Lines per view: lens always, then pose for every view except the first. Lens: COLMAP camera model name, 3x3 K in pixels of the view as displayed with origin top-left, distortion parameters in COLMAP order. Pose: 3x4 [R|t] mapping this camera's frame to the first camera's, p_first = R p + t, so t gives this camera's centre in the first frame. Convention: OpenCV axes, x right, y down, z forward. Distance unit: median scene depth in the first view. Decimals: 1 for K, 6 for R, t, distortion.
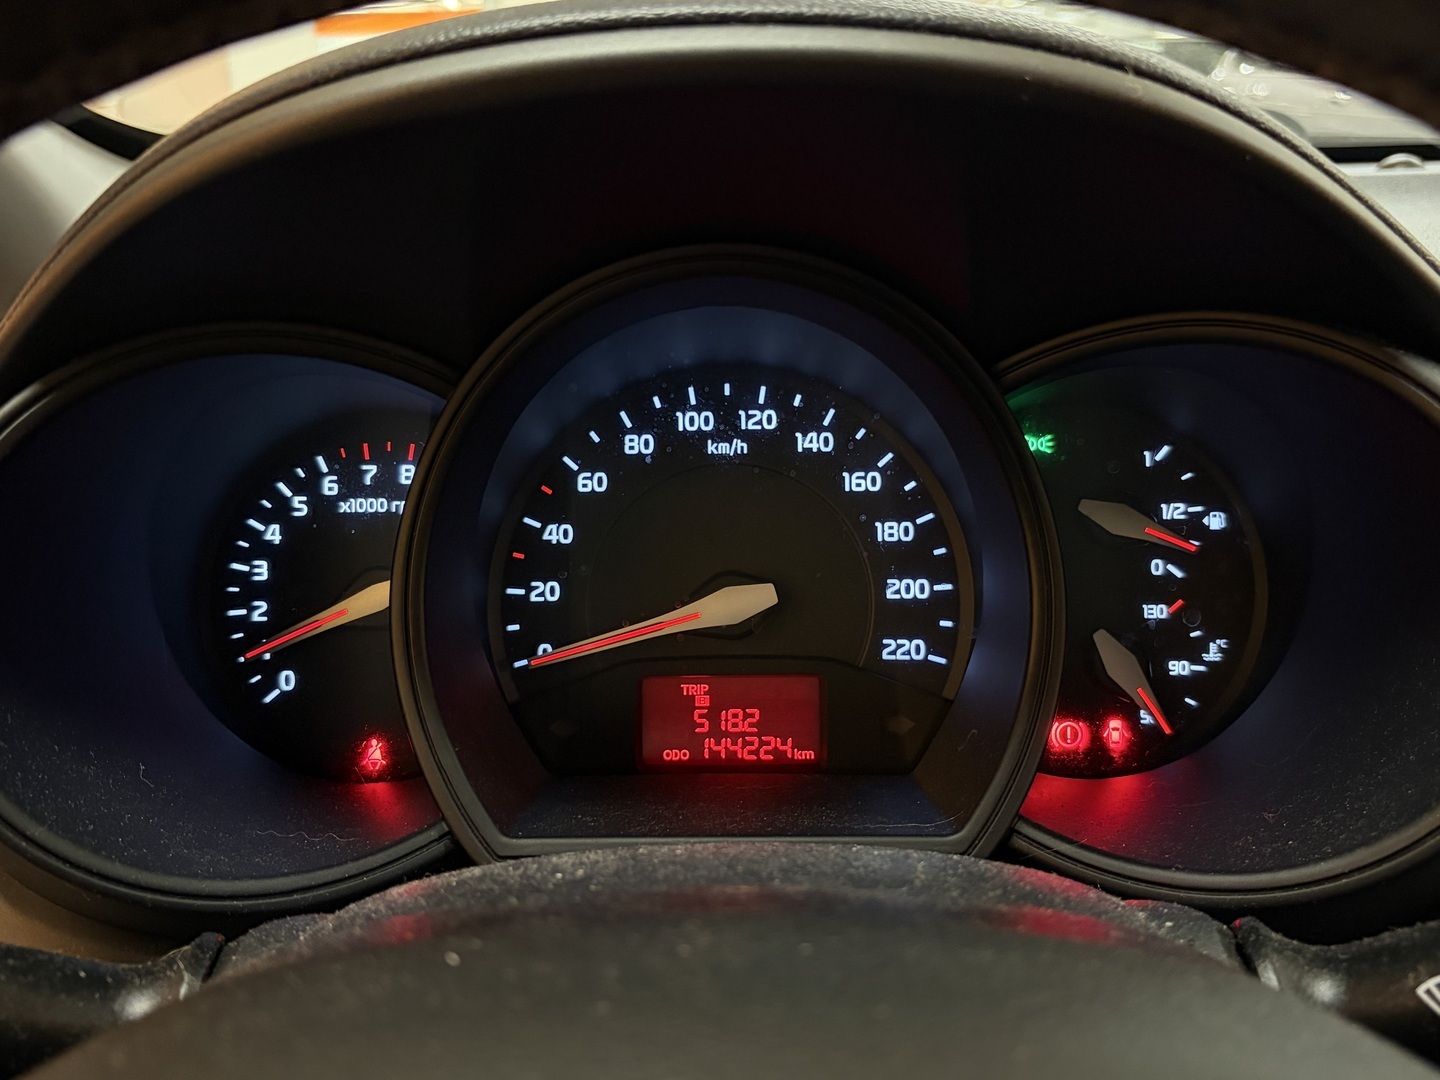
lens RADIAL K [[1210.8, 0, 720.0], [0, 1210.8, 540.0], [0, 0, 1]] dist [0.043385, -0.001183]
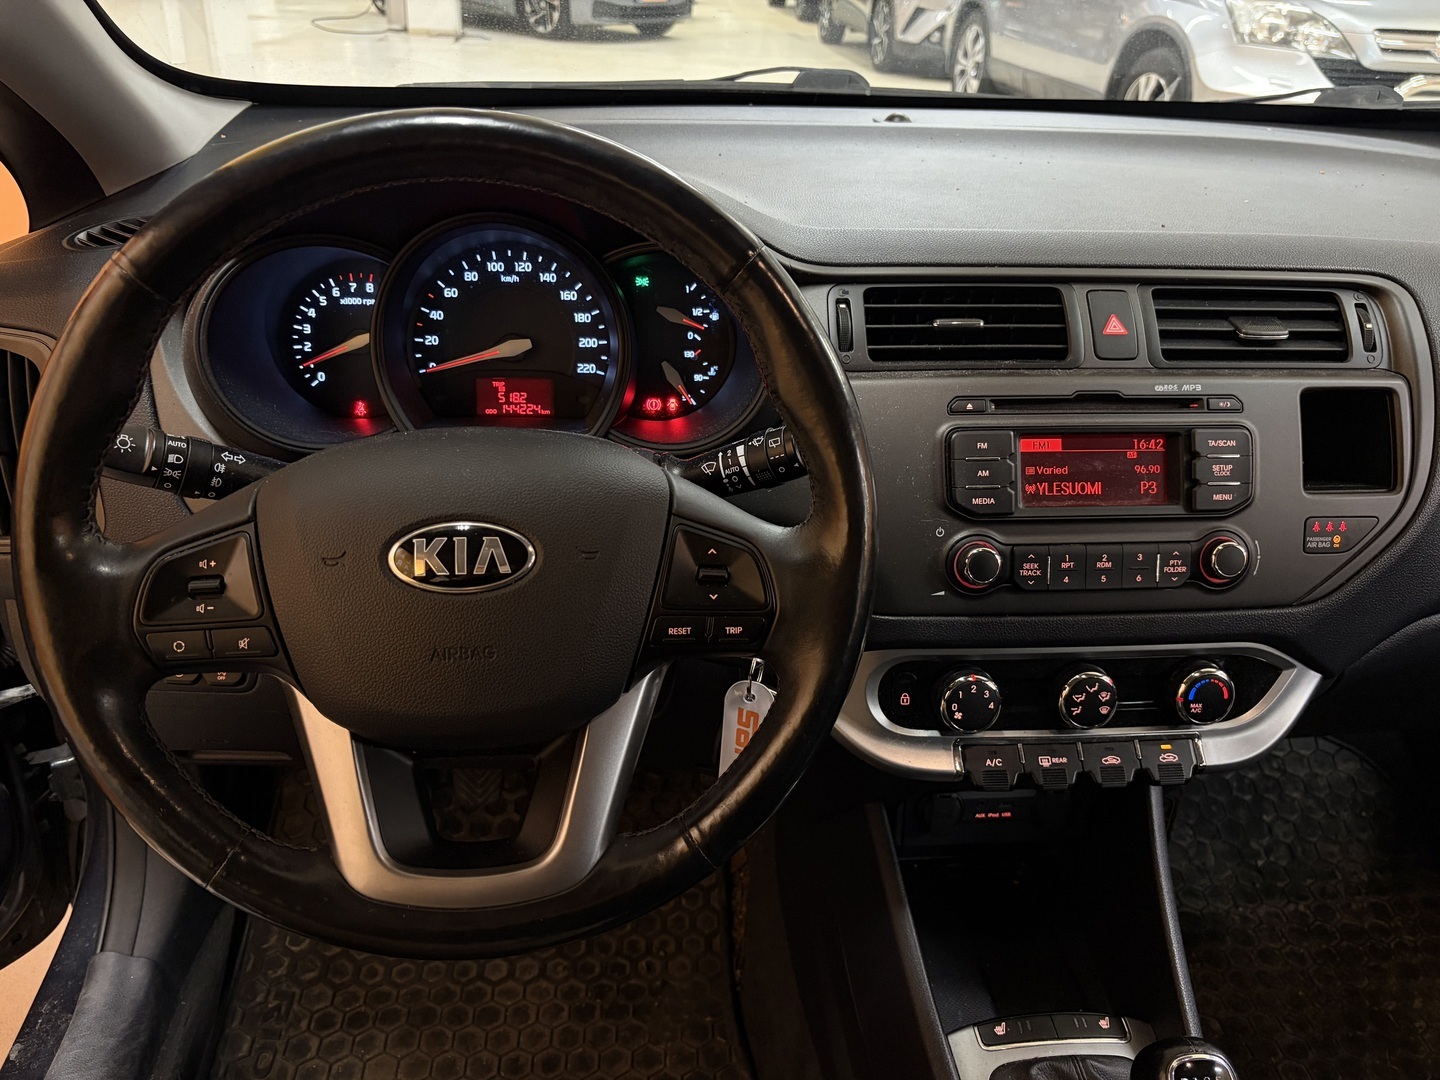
lens RADIAL K [[1056.8, 0, 720.0], [0, 1056.8, 540.0], [0, 0, 1]] dist [0.106820, -0.436283]
pose [[0.994610, 0.000725, 0.103684, 0.196717], [-0.022318, 0.978034, 0.207249, -0.018246], [-0.101257, -0.208446, 0.972778, -1.135782]]
